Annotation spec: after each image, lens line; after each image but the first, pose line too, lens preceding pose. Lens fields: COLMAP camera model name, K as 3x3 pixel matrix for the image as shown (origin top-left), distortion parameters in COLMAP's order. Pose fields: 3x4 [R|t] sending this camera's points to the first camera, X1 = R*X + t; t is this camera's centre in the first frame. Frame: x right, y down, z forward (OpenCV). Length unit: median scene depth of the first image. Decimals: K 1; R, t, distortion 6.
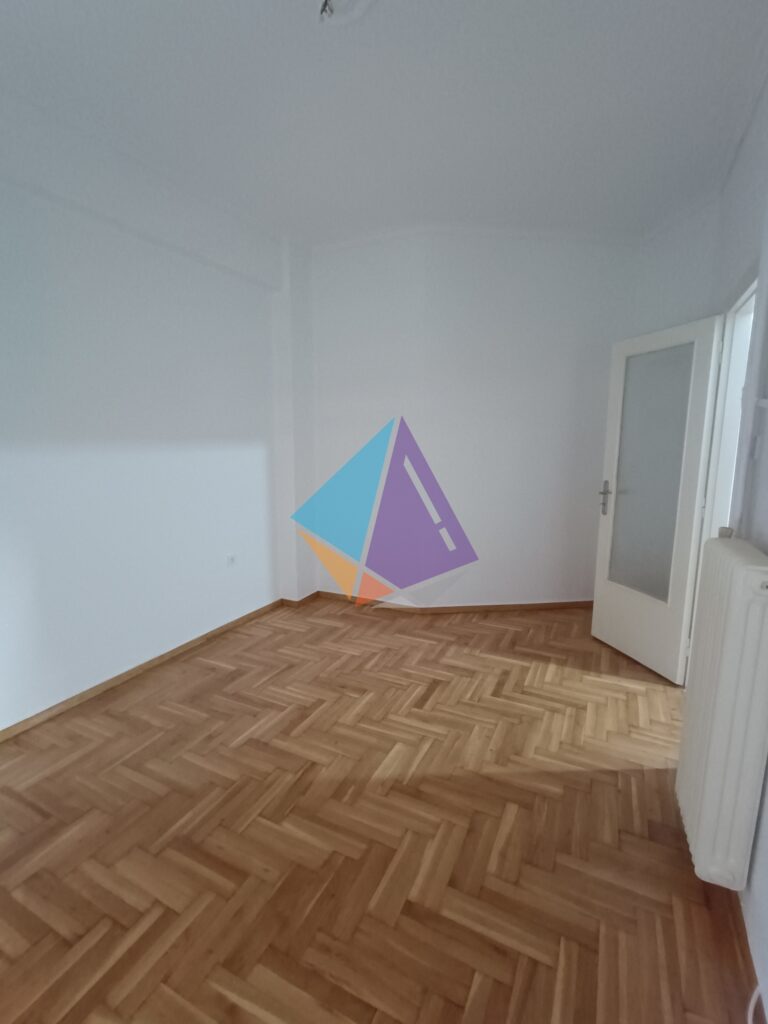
lens RADIAL K [[466.3, 0, 381.0], [0, 466.3, 512.0], [0, 0, 1]] dist [-0.004155, 0.001371]
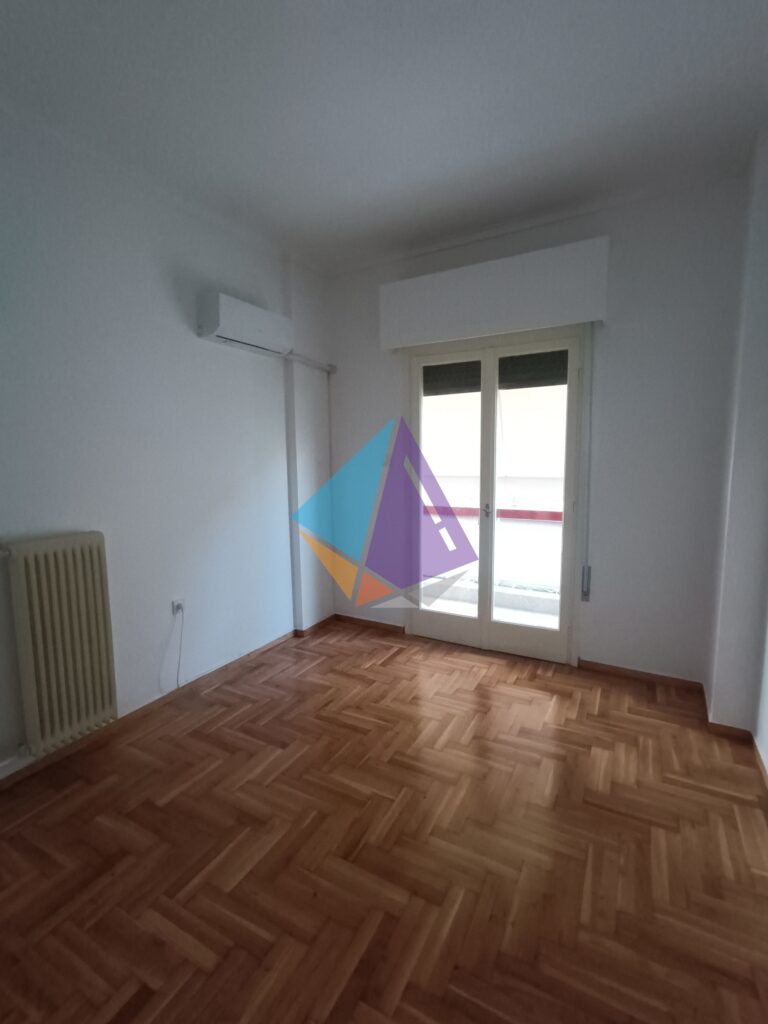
lens RADIAL K [[466.3, 0, 381.0], [0, 466.3, 512.0], [0, 0, 1]] dist [-0.004155, 0.001371]
pose [[-0.998969, 0.007237, 0.044819, -0.246152], [0.019360, 0.960859, 0.276360, -0.267100], [-0.041065, 0.276943, -0.960009, 1.606678]]
